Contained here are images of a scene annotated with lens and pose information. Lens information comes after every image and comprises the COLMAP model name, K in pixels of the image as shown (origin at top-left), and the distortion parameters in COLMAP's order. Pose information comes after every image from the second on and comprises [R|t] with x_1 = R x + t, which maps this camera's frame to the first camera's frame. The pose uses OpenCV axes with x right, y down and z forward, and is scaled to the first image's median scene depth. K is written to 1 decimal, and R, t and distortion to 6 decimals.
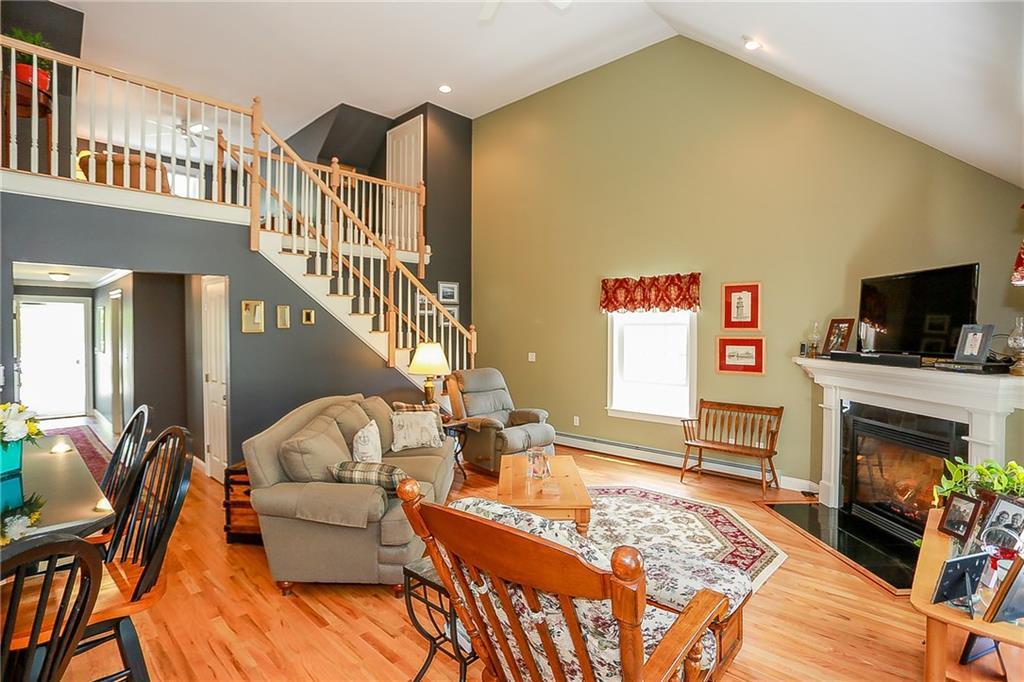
lens RADIAL K [[514.6, 0, 510.5], [0, 514.6, 338.0], [0, 0, 1]] dist [-0.027297, 0.004038]
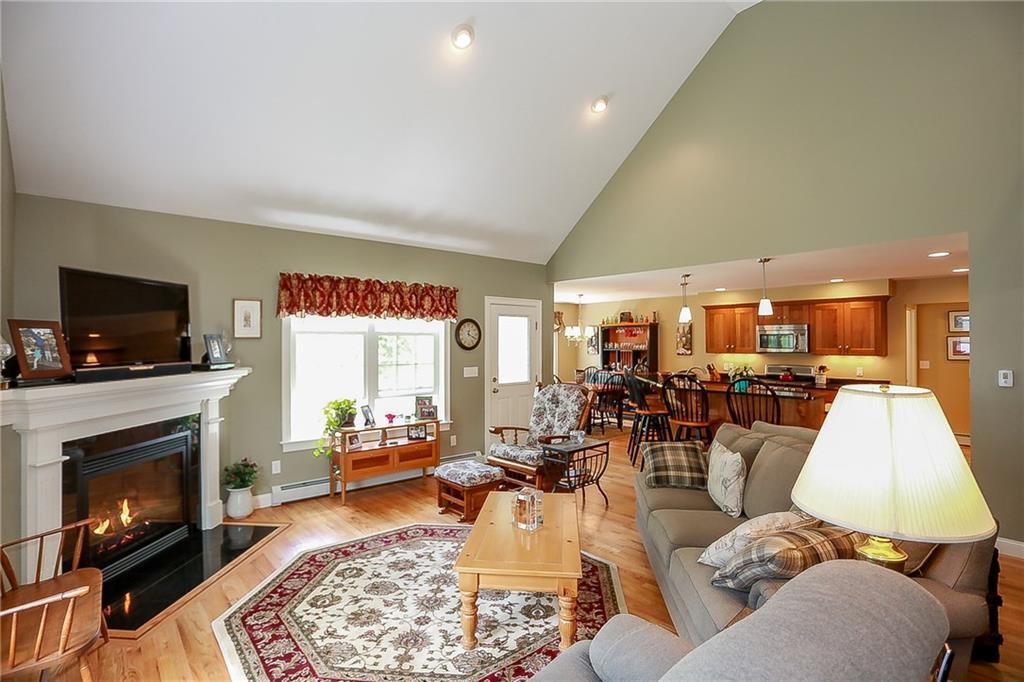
lens RADIAL K [[514.6, 0, 507.9], [0, 514.6, 338.0], [0, 0, 1]] dist [-0.027297, 0.004038]
pose [[-0.995211, 0.001898, 0.097734, 0.006063], [0.002962, 0.999938, 0.010735, -0.018525], [-0.097707, 0.010973, -0.995155, 1.388779]]
